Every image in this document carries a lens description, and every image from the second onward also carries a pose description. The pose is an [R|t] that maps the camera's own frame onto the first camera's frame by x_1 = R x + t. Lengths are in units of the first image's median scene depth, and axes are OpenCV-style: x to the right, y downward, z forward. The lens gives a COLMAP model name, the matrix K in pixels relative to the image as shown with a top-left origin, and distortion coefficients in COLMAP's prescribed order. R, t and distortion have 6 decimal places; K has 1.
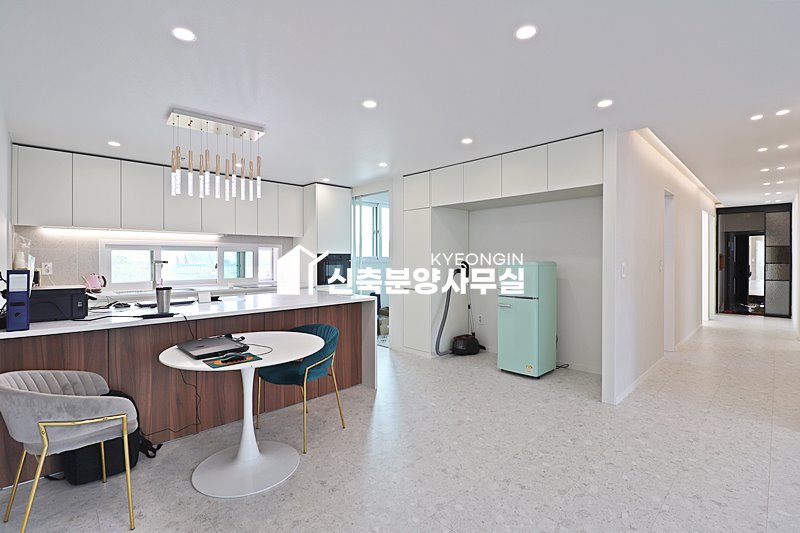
lens RADIAL K [[368.4, 0, 400.1], [0, 368.4, 261.6], [0, 0, 1]] dist [-0.000117, -0.011371]
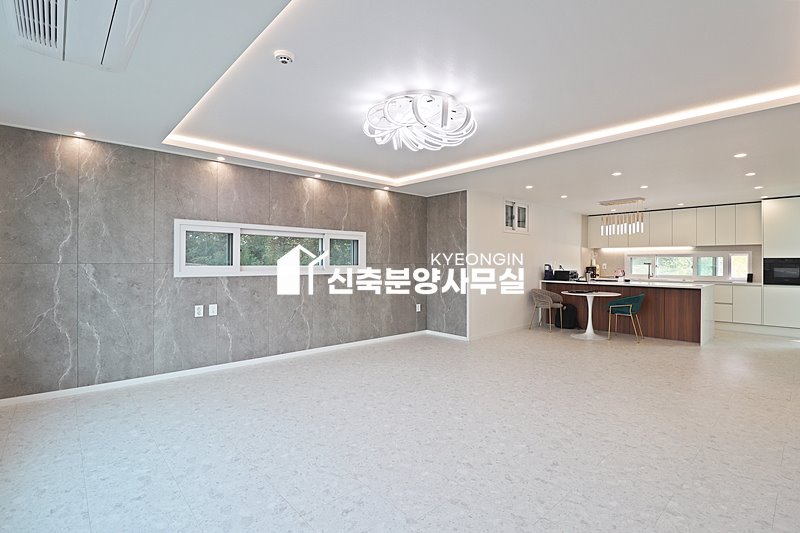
lens RADIAL K [[377.9, 0, 403.3], [0, 377.9, 260.7], [0, 0, 1]] dist [0.010154, -0.013062]
pose [[-0.020561, 0.002001, -0.999787, 1.208977], [-0.014651, 0.999890, 0.002302, -0.000303], [0.999681, 0.014695, -0.020529, -0.175953]]
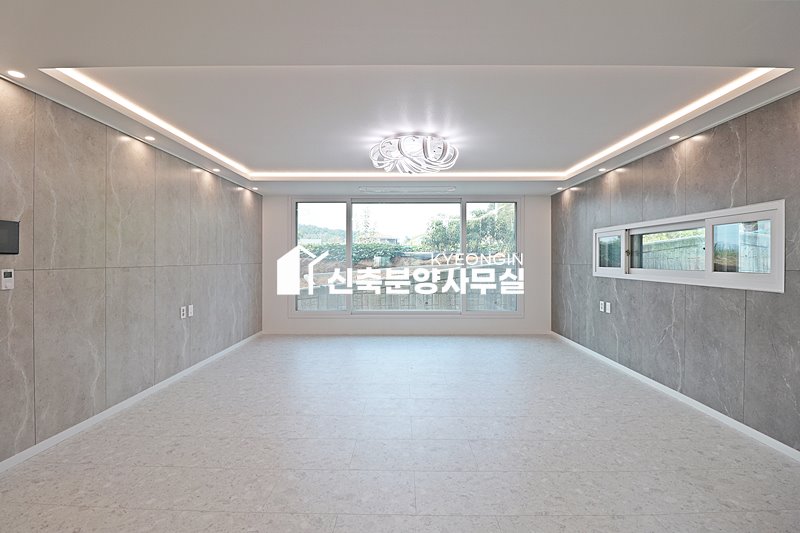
lens RADIAL K [[373.2, 0, 399.7], [0, 373.2, 260.3], [0, 0, 1]] dist [0.000394, -0.012047]
pose [[-0.714884, 0.001679, 0.699241, -0.004361], [0.008330, 0.999947, 0.006115, -0.009036], [-0.699194, 0.010196, -0.714860, 0.448457]]
